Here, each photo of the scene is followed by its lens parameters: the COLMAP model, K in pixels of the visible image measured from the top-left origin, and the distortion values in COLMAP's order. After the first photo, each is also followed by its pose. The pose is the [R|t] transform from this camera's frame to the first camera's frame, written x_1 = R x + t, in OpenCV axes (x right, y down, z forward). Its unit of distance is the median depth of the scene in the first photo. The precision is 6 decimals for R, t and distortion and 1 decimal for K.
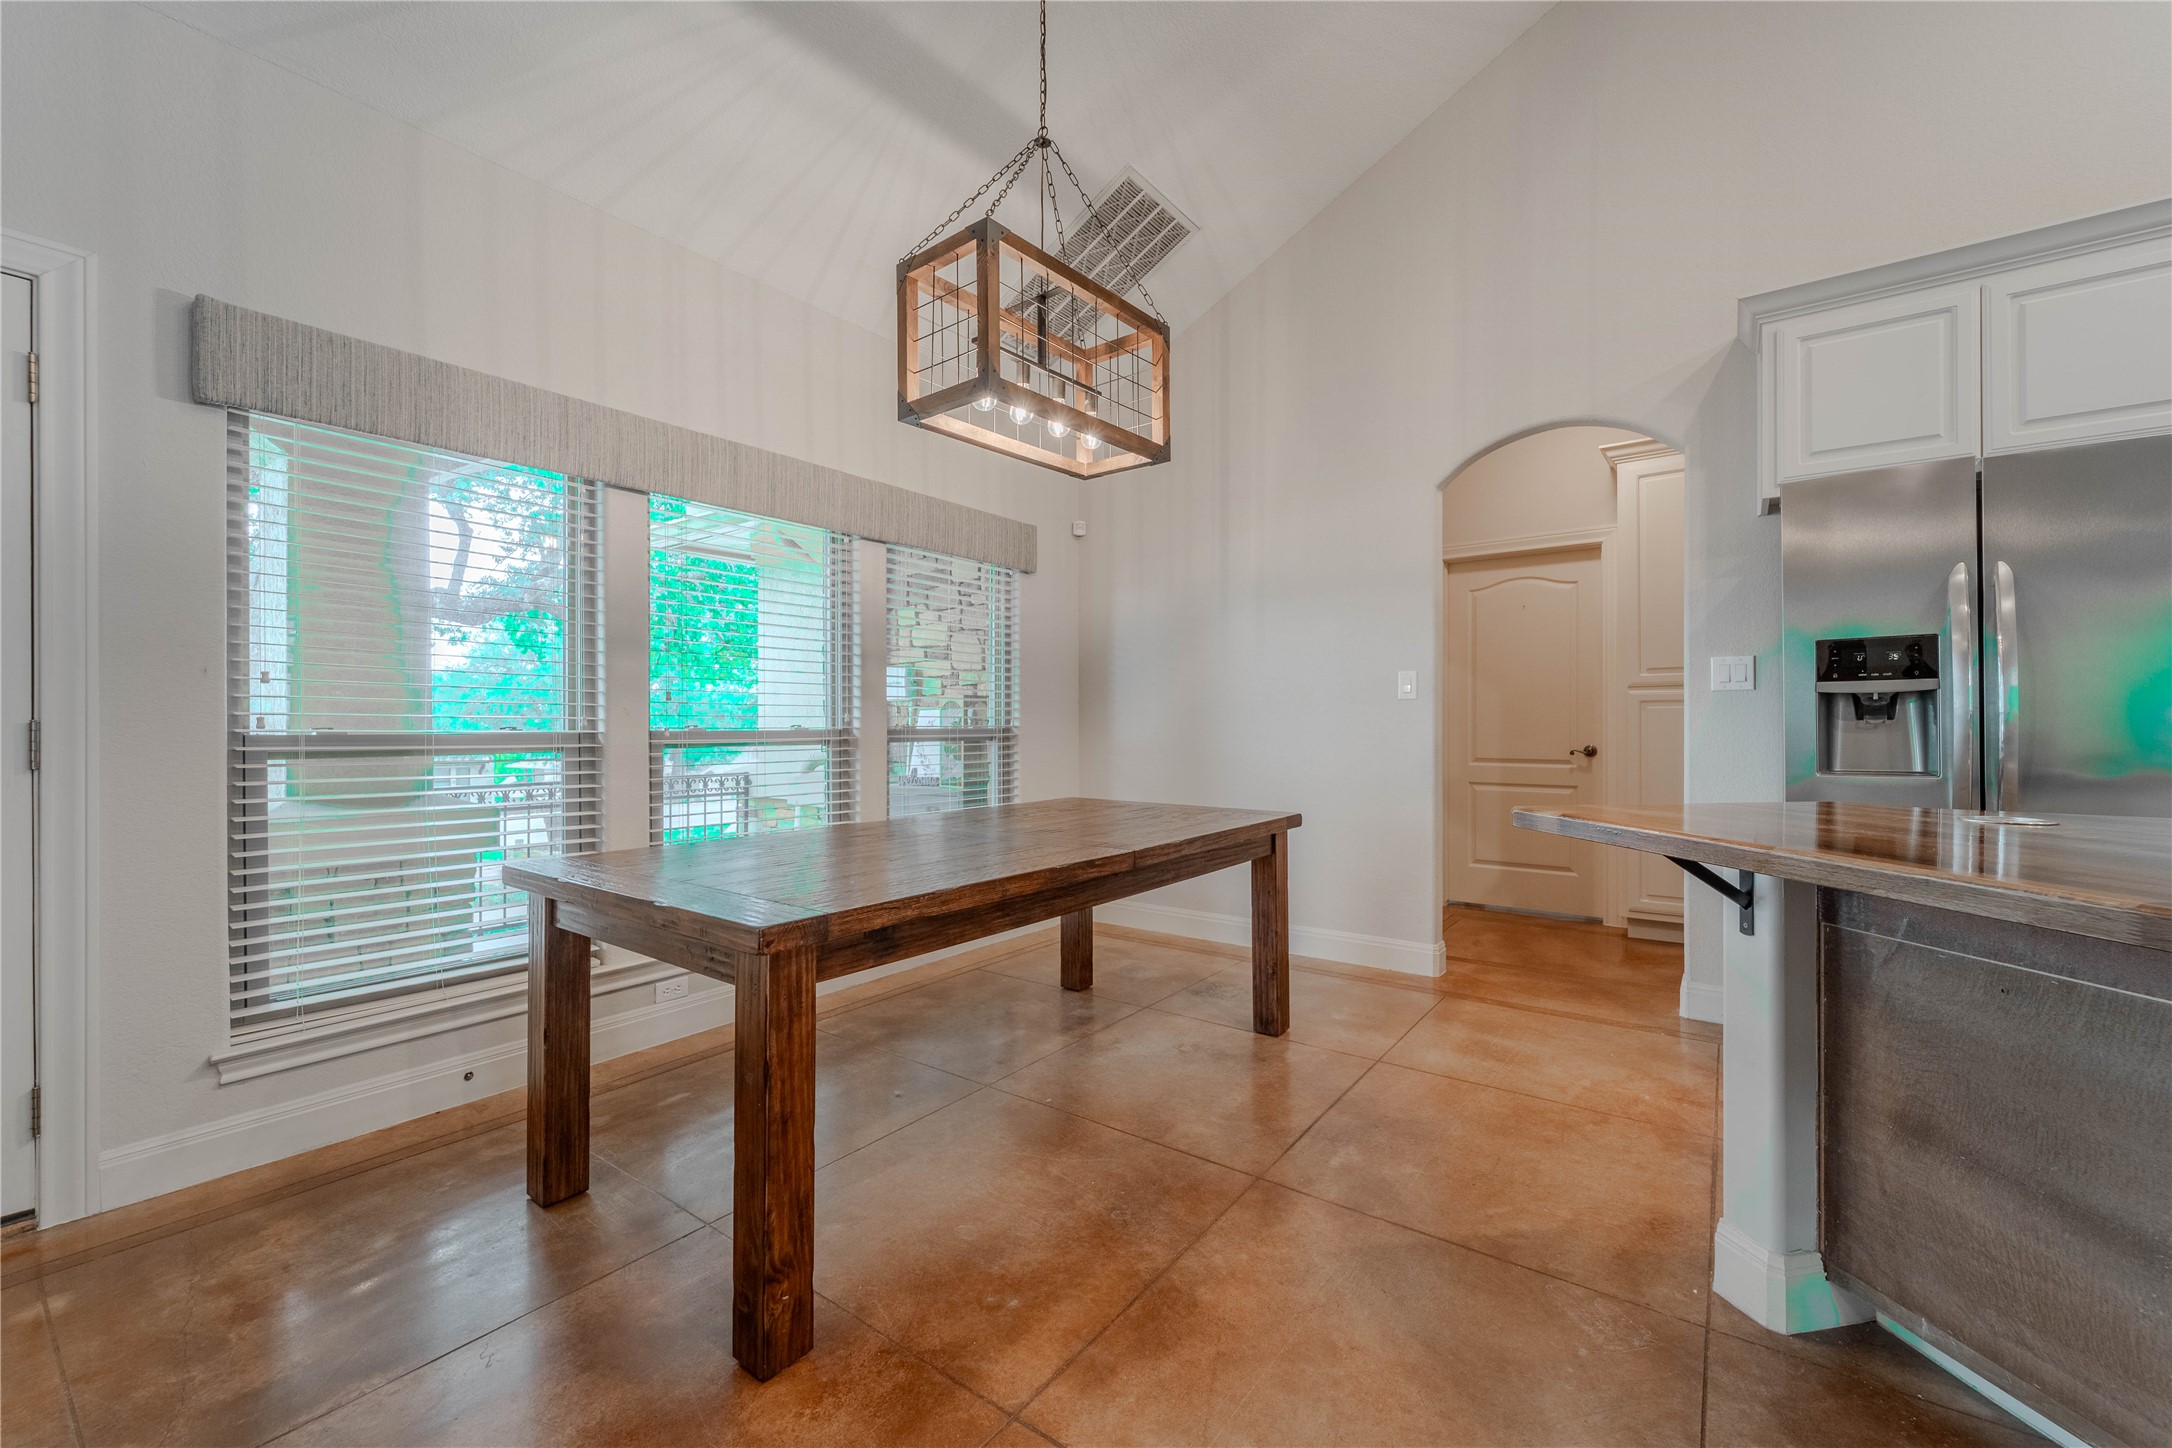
lens RADIAL K [[874.0, 0, 1079.9], [0, 874.0, 715.4], [0, 0, 1]] dist [-0.002276, -0.001089]
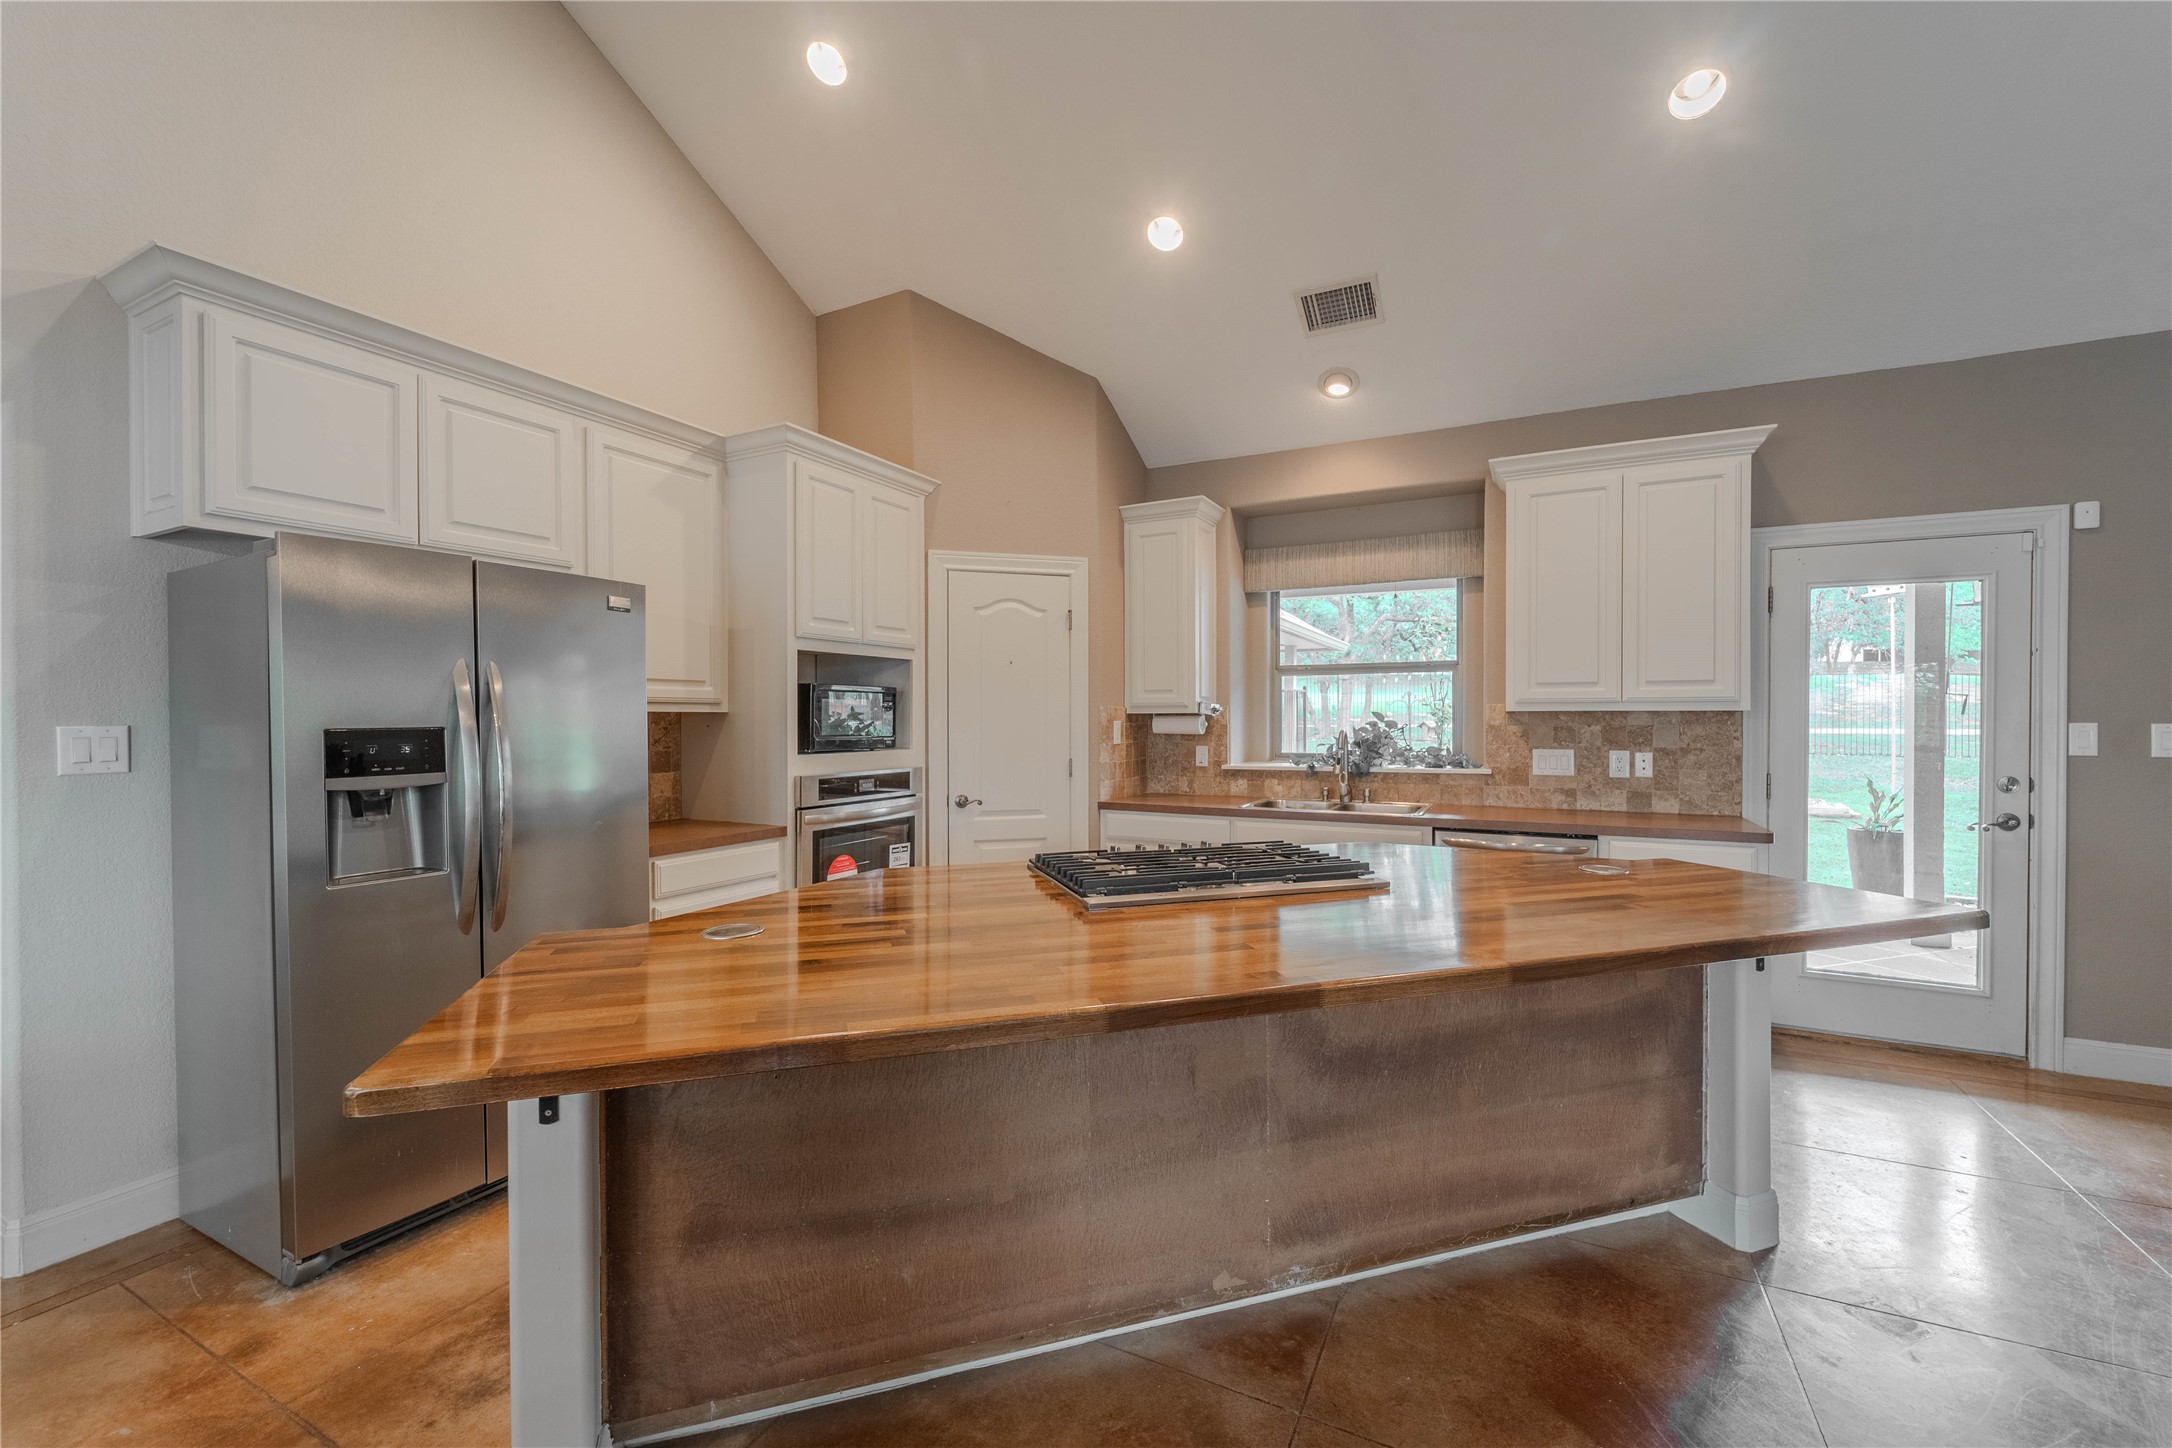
lens RADIAL K [[874.0, 0, 1086.7], [0, 874.0, 724.3], [0, 0, 1]] dist [-0.002276, -0.001089]
pose [[-0.172709, -0.005527, 0.984957, -0.108111], [-0.004632, 0.999978, 0.004799, -0.094594], [-0.984962, -0.003733, -0.172731, 0.405796]]
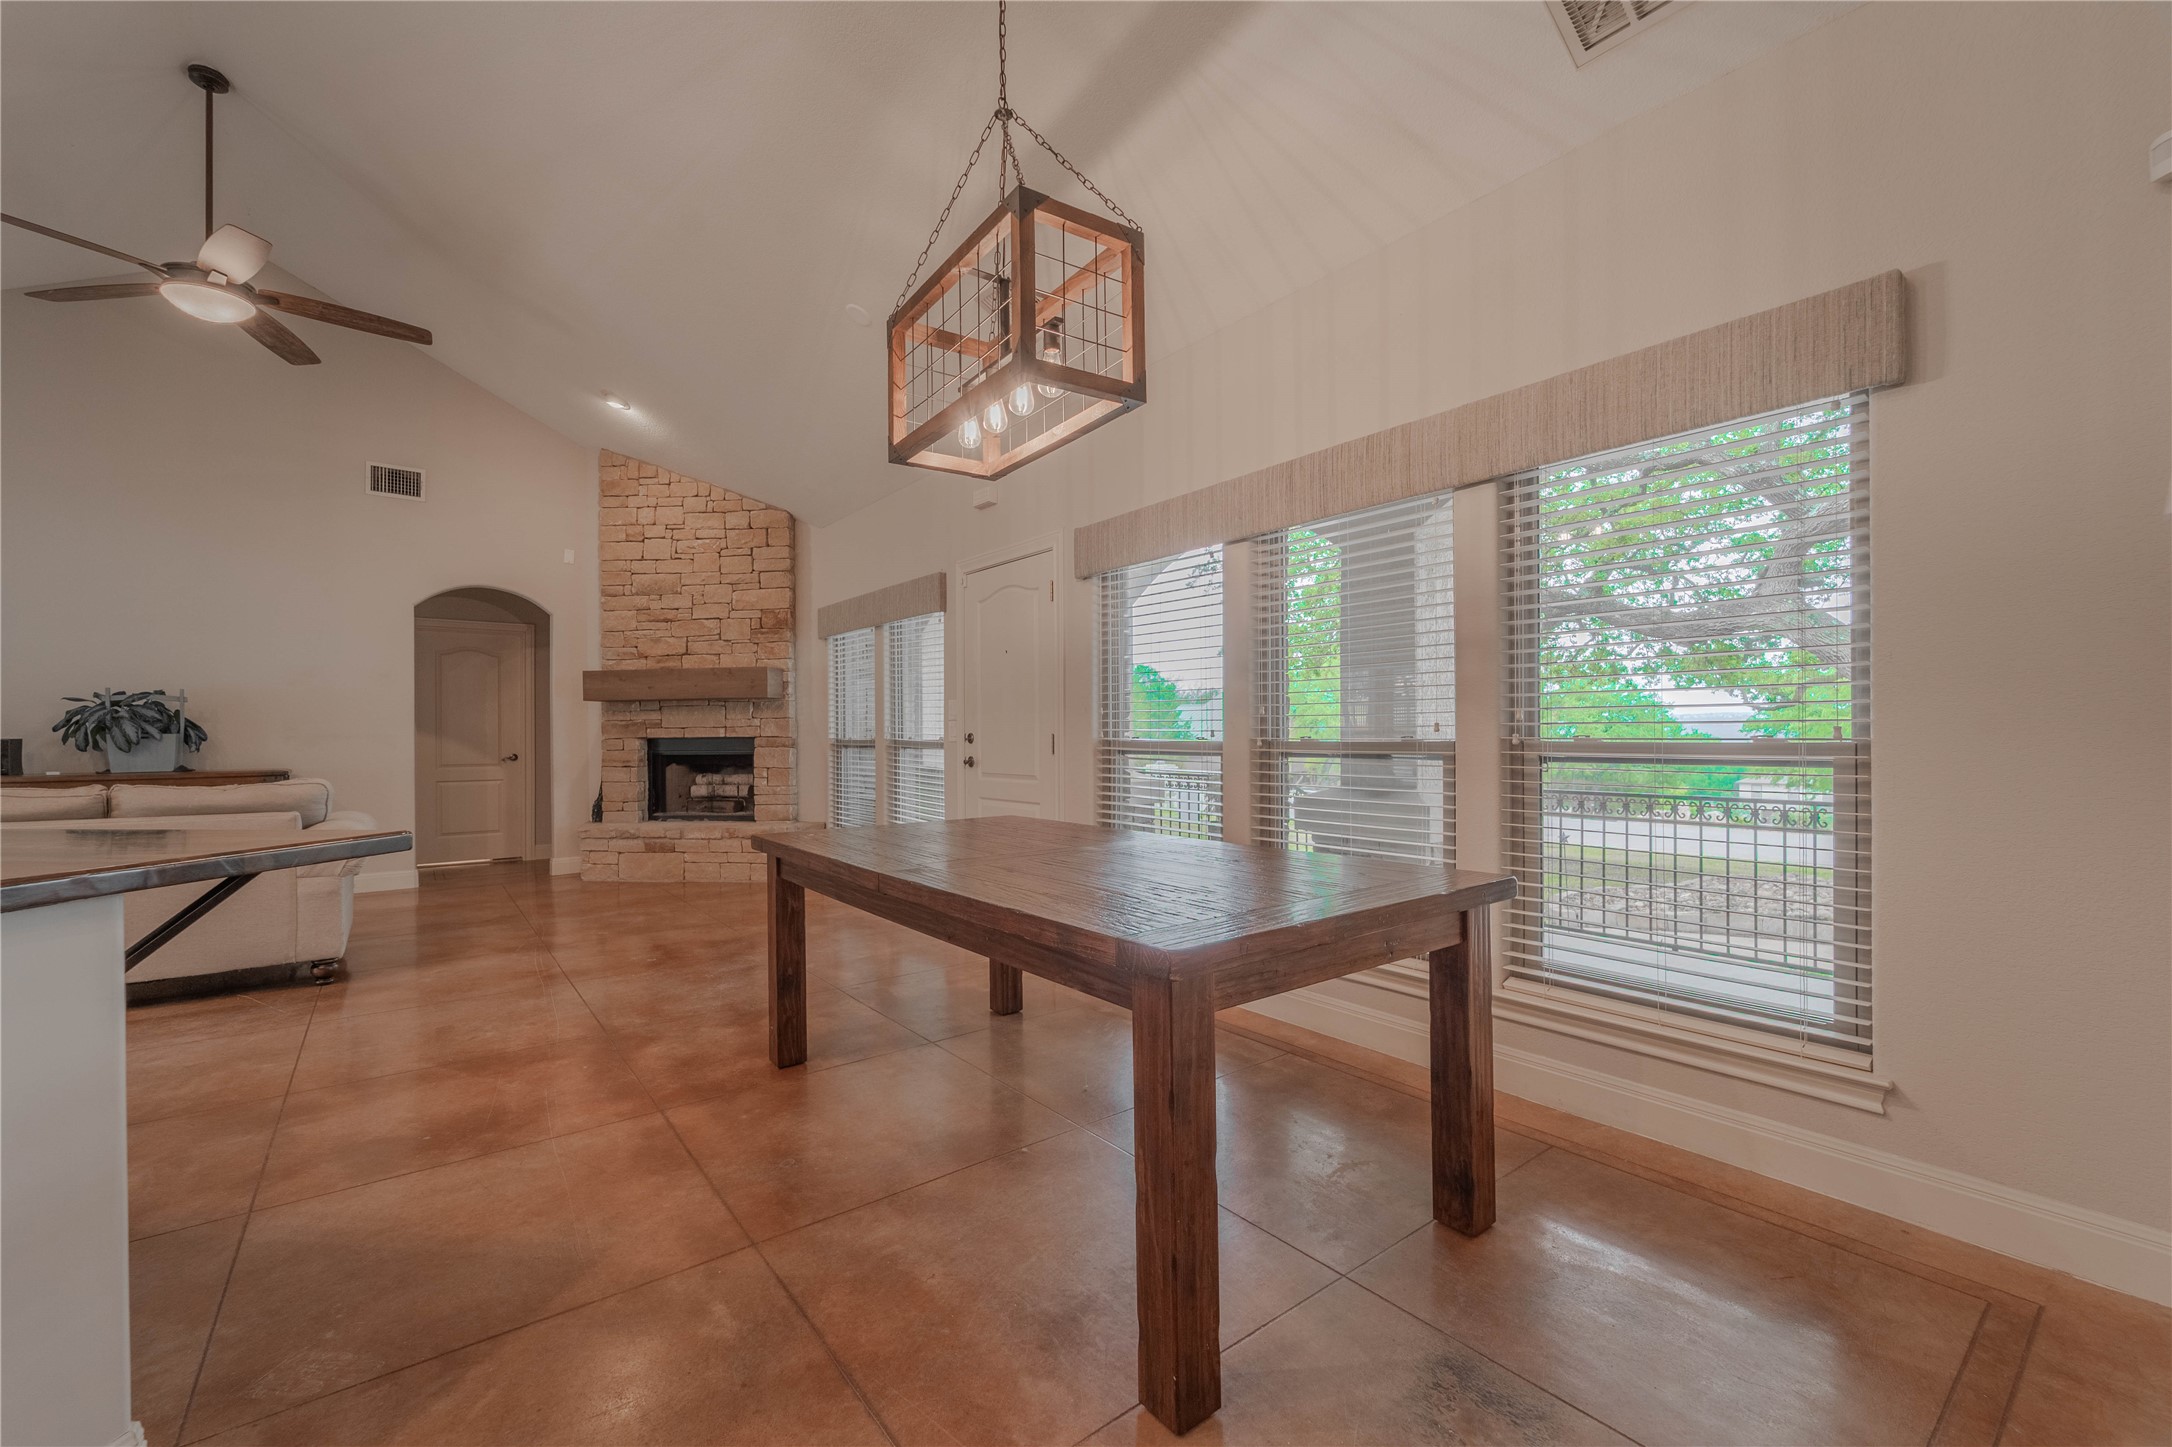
lens RADIAL K [[874.0, 0, 1098.6], [0, 874.0, 736.1], [0, 0, 1]] dist [-0.002276, -0.001089]
pose [[-0.251038, 0.005198, -0.967963, 0.817552], [0.014922, 0.999888, 0.001499, 0.007931], [0.967862, -0.014067, -0.251087, 1.308943]]
